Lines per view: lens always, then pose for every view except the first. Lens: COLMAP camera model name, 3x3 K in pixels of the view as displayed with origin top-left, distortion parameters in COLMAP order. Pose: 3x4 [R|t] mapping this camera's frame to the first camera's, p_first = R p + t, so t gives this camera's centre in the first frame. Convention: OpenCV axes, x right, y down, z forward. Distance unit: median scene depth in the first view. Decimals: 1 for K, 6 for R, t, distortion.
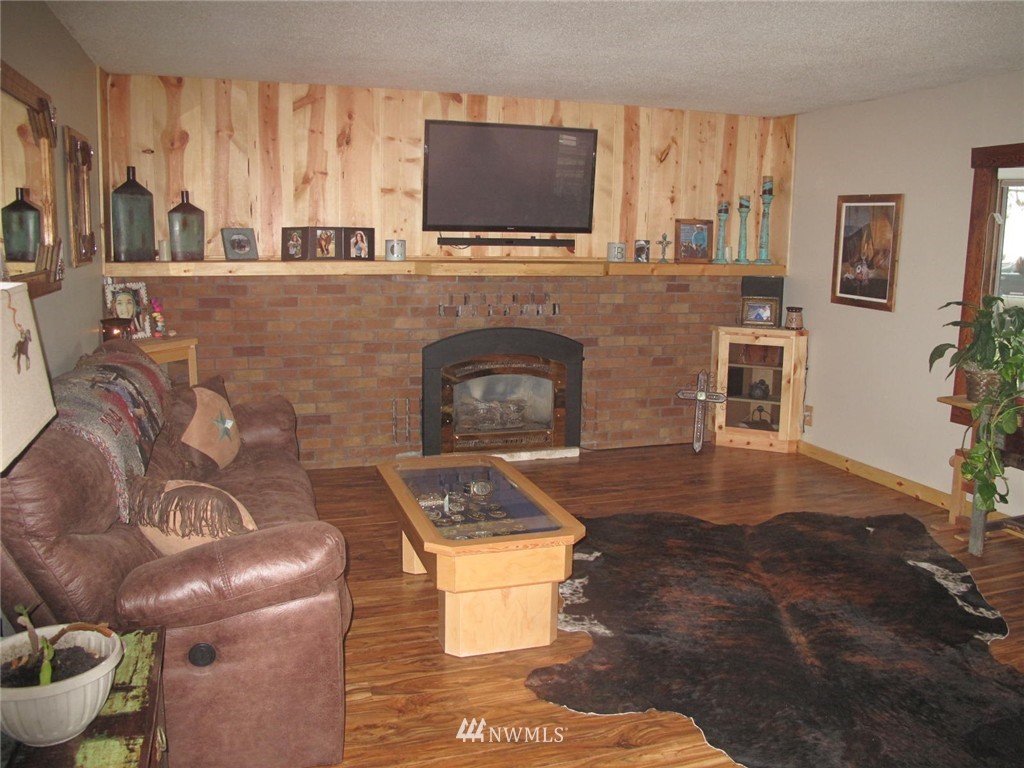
lens RADIAL K [[866.0, 0, 537.5], [0, 866.0, 371.7], [0, 0, 1]] dist [-0.147044, 0.106367]
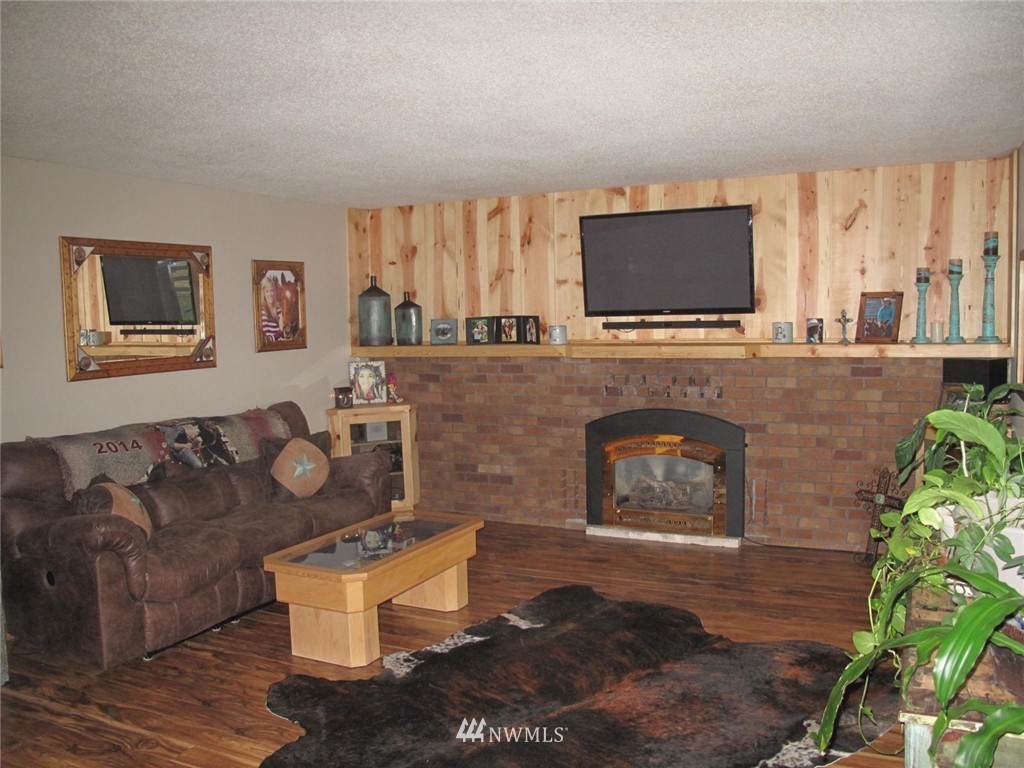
lens RADIAL K [[866.0, 0, 513.8], [0, 866.0, 389.2], [0, 0, 1]] dist [-0.147044, 0.106367]
pose [[0.700196, 0.026333, -0.713465, 0.579592], [-0.075832, 0.996410, -0.037645, -0.023145], [0.709912, 0.080462, 0.699679, 0.171248]]
